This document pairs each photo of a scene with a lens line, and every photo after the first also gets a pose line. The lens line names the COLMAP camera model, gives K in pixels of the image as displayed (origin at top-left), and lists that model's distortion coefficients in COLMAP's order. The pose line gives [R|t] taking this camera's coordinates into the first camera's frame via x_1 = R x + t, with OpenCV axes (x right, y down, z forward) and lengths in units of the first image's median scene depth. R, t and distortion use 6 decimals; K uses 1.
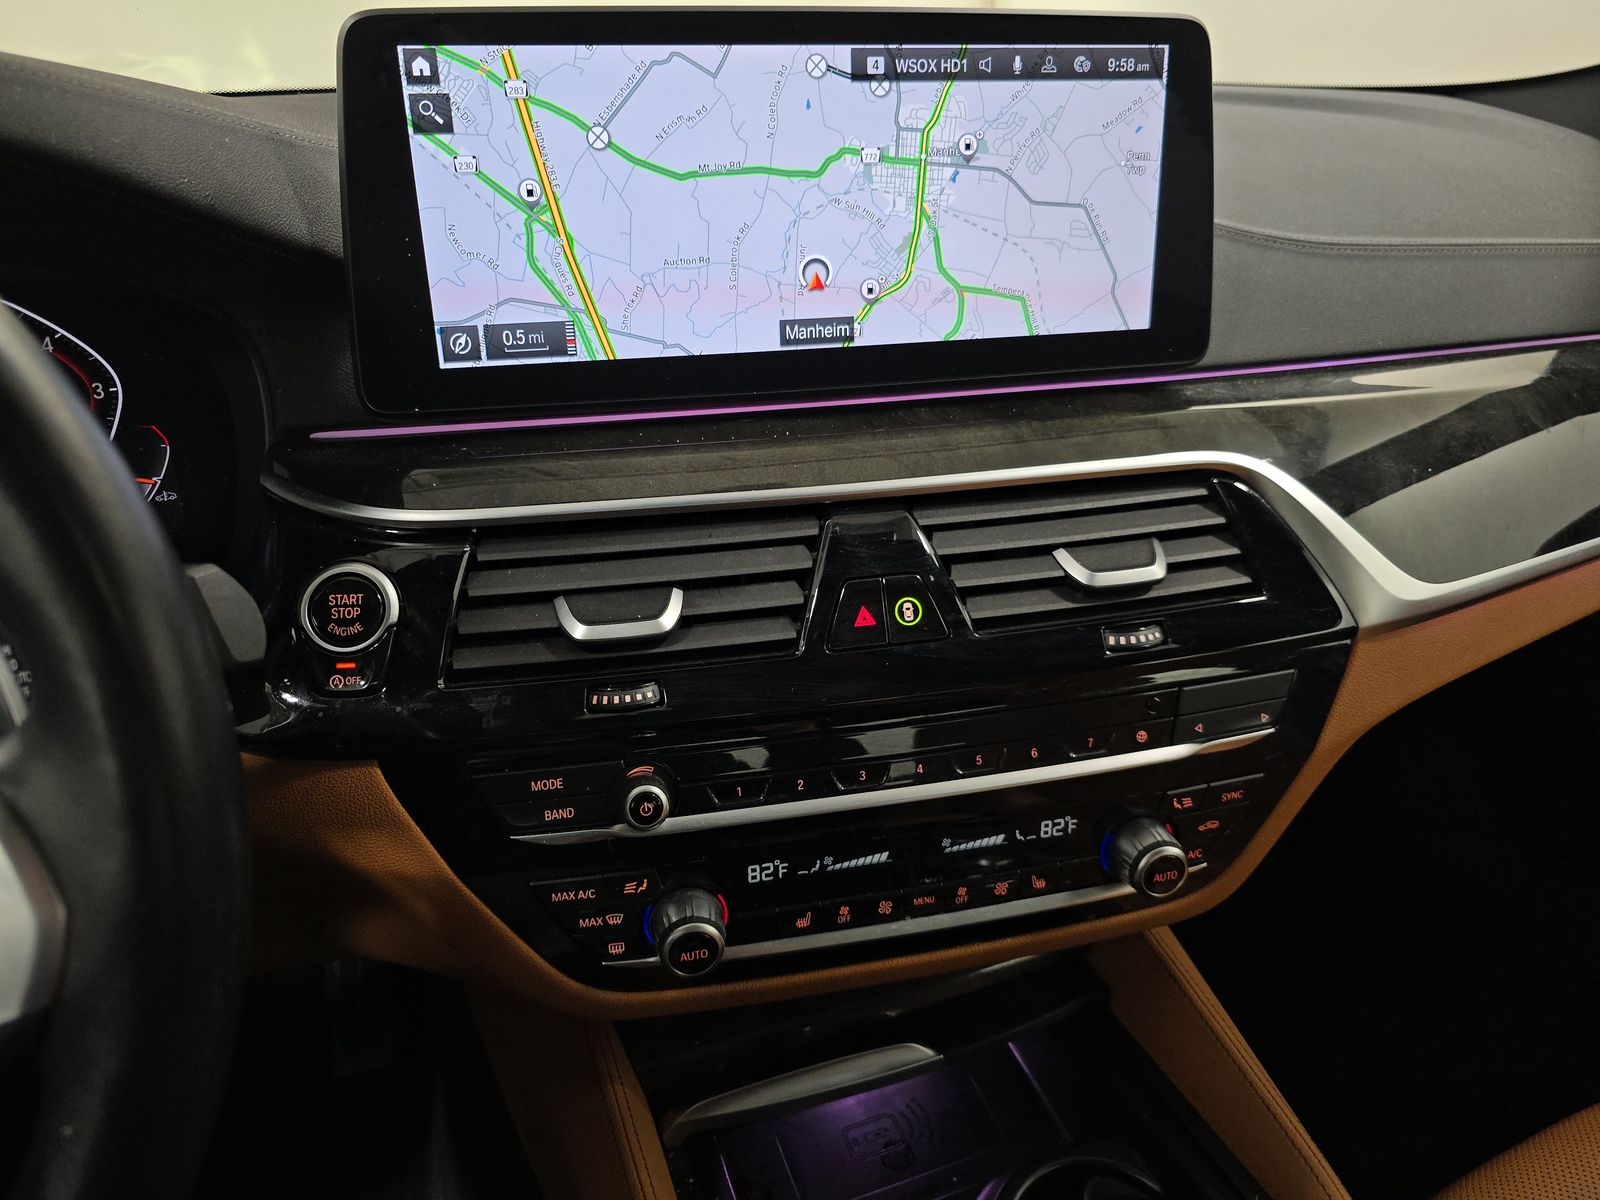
lens RADIAL K [[1049.1, 0, 796.7], [0, 1049.1, 548.4], [0, 0, 1]] dist [0.031997, -0.059825]
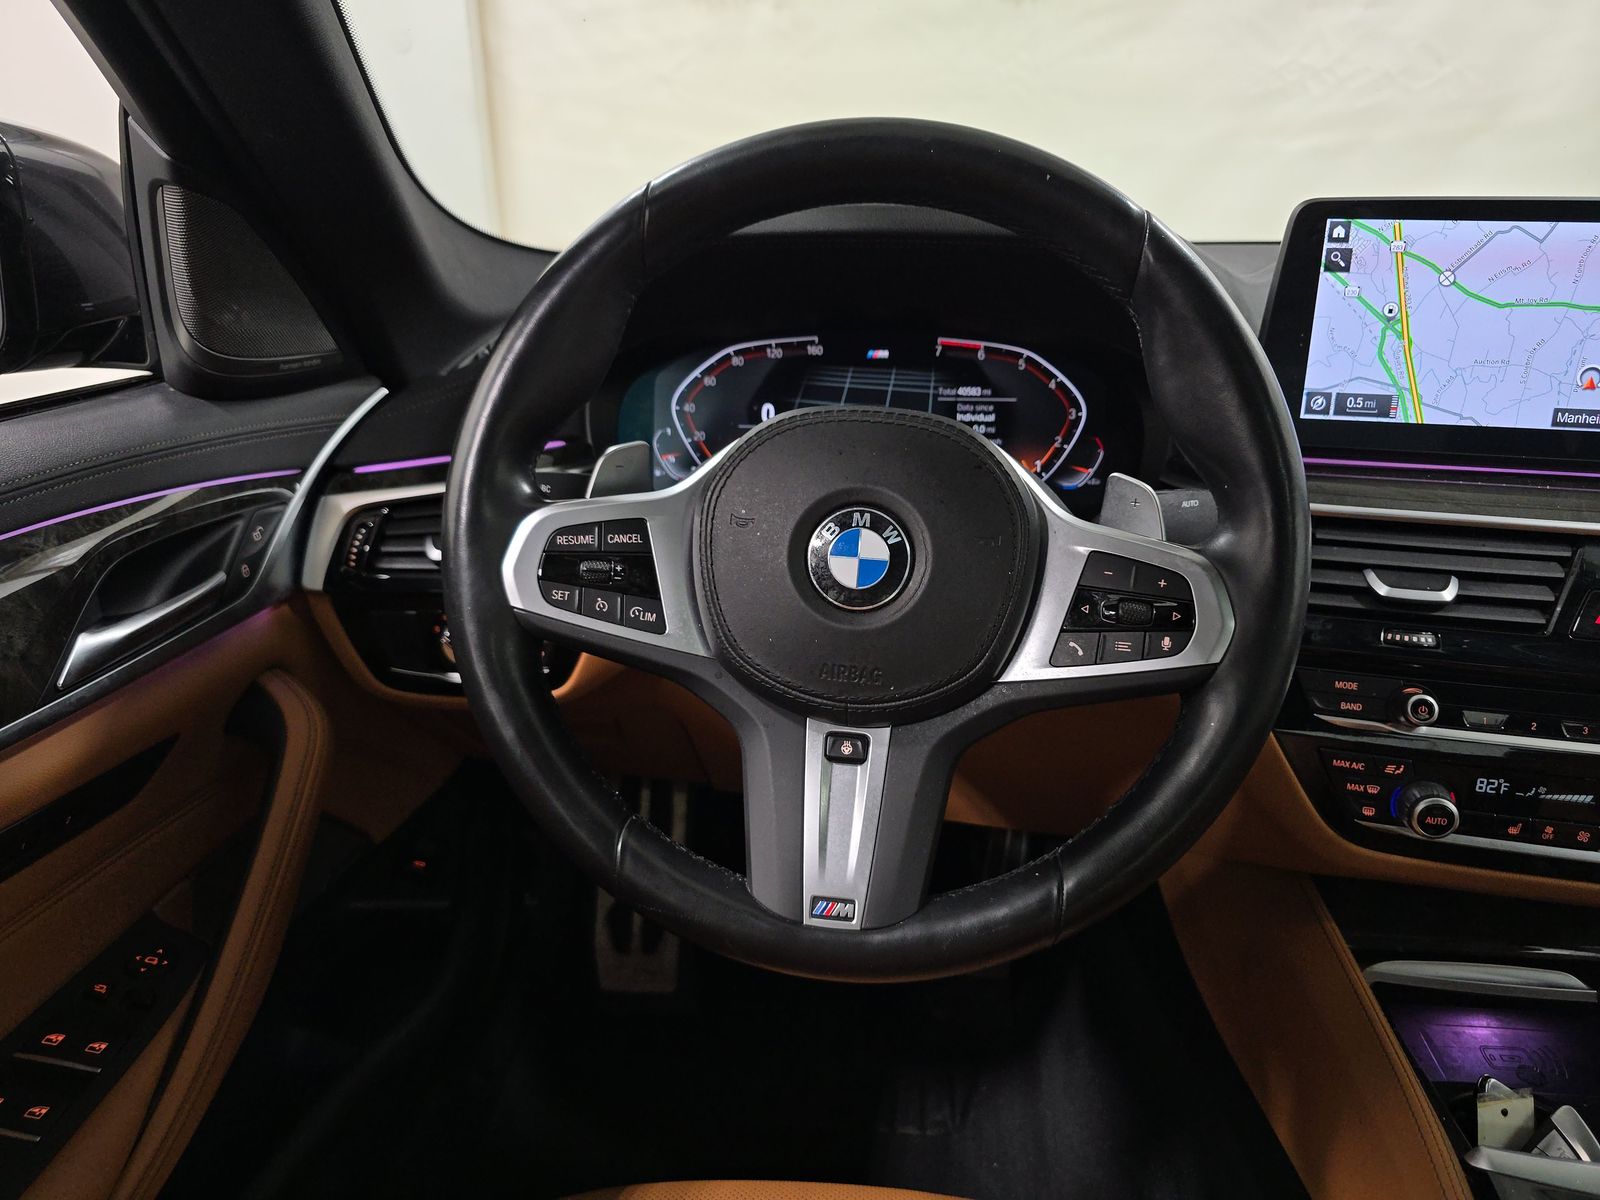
lens RADIAL K [[1070.2, 0, 800.0], [0, 1070.2, 600.0], [0, 0, 1]] dist [-0.001251, -0.001992]
pose [[0.904925, 0.153985, -0.396736, -0.341968], [-0.191517, 0.979860, -0.056525, 0.327262], [0.380041, 0.127132, 0.916191, -0.702967]]
